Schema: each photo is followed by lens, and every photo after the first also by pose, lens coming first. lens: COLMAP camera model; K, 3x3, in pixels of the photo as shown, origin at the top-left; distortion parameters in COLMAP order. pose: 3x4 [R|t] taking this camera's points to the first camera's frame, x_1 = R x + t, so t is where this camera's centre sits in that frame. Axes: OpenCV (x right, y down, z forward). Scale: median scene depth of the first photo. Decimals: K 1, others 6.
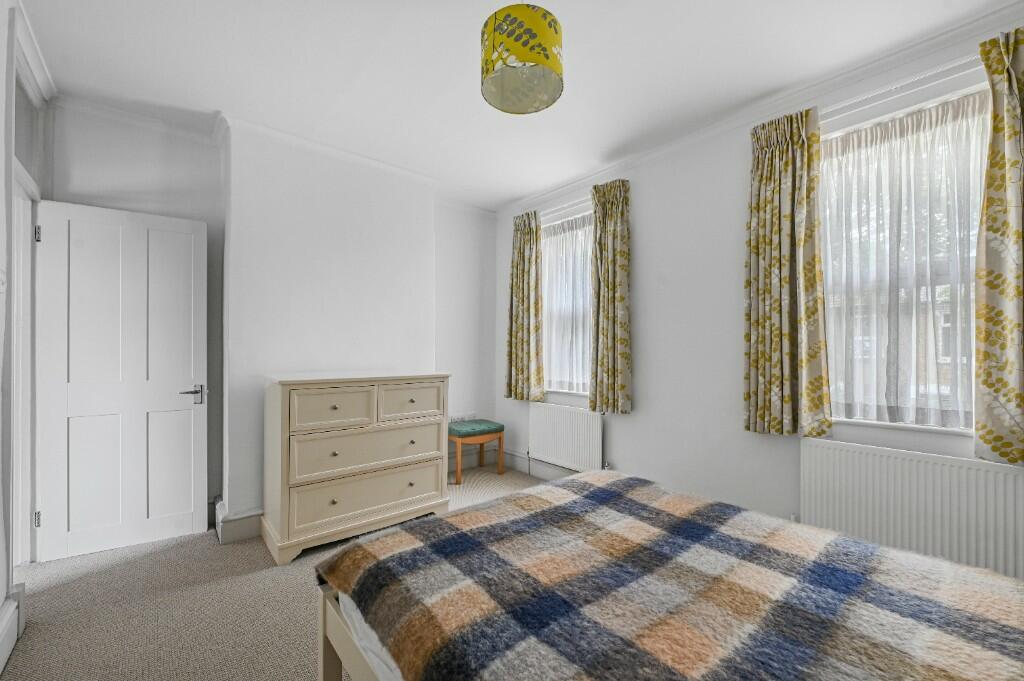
lens RADIAL K [[415.7, 0, 507.1], [0, 415.7, 338.6], [0, 0, 1]] dist [-0.004638, 0.000022]
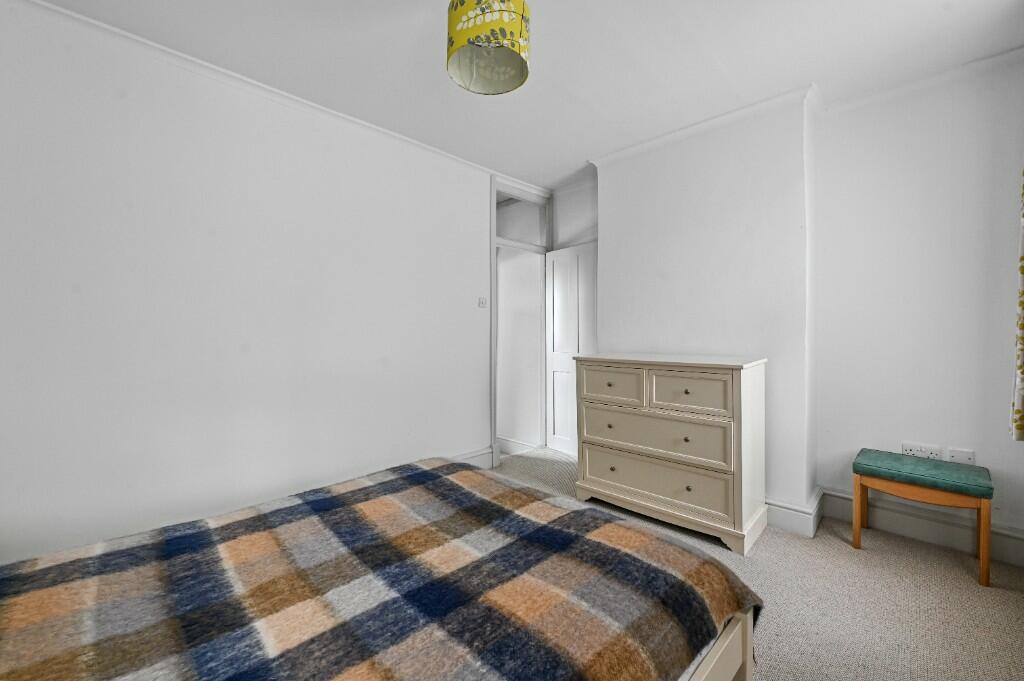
lens RADIAL K [[415.7, 0, 507.1], [0, 415.7, 338.6], [0, 0, 1]] dist [-0.004638, 0.000022]
pose [[0.074509, 0.010181, -0.997168, 0.983796], [0.029234, 0.999496, 0.012389, 0.030939], [0.996792, -0.030074, 0.074174, 0.943738]]
